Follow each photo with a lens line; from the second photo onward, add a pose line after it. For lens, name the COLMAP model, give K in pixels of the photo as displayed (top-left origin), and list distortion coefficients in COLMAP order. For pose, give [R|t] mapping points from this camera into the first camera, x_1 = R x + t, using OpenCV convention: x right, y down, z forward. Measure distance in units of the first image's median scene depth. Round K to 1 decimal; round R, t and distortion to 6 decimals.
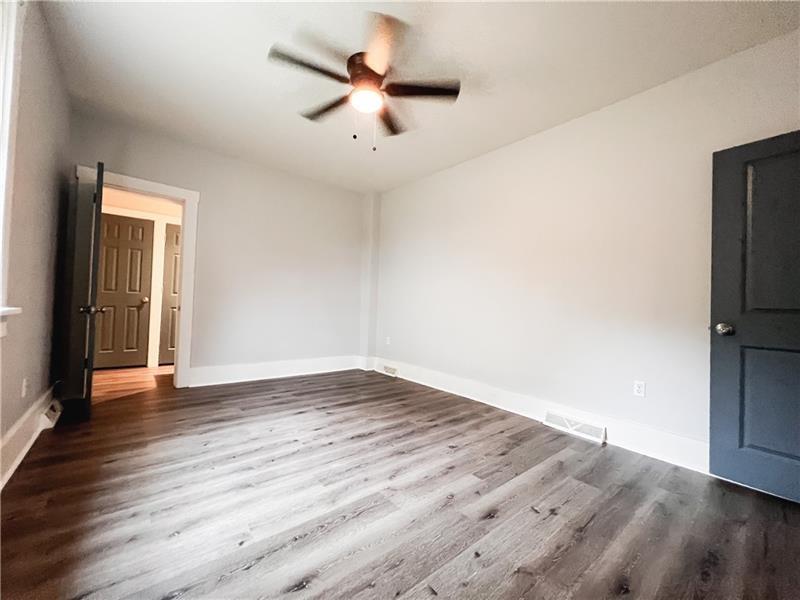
lens RADIAL K [[320.5, 0, 402.4], [0, 320.5, 298.2], [0, 0, 1]] dist [-0.001241, 0.000215]
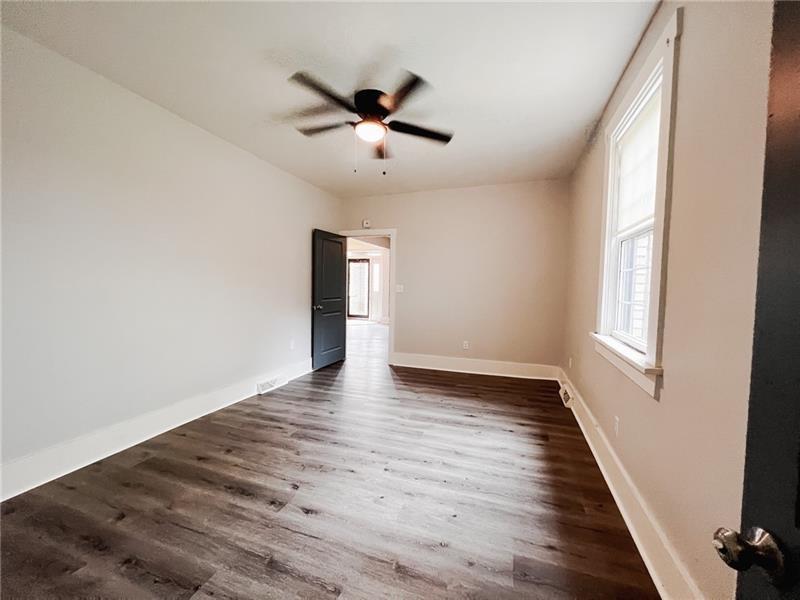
lens RADIAL K [[321.6, 0, 402.2], [0, 321.6, 300.8], [0, 0, 1]] dist [-0.002576, -0.000193]
pose [[-0.516882, -0.090970, 0.851209, -1.085578], [-0.056321, 0.995797, 0.072222, -0.125334], [-0.854202, -0.010611, -0.519833, 1.407316]]
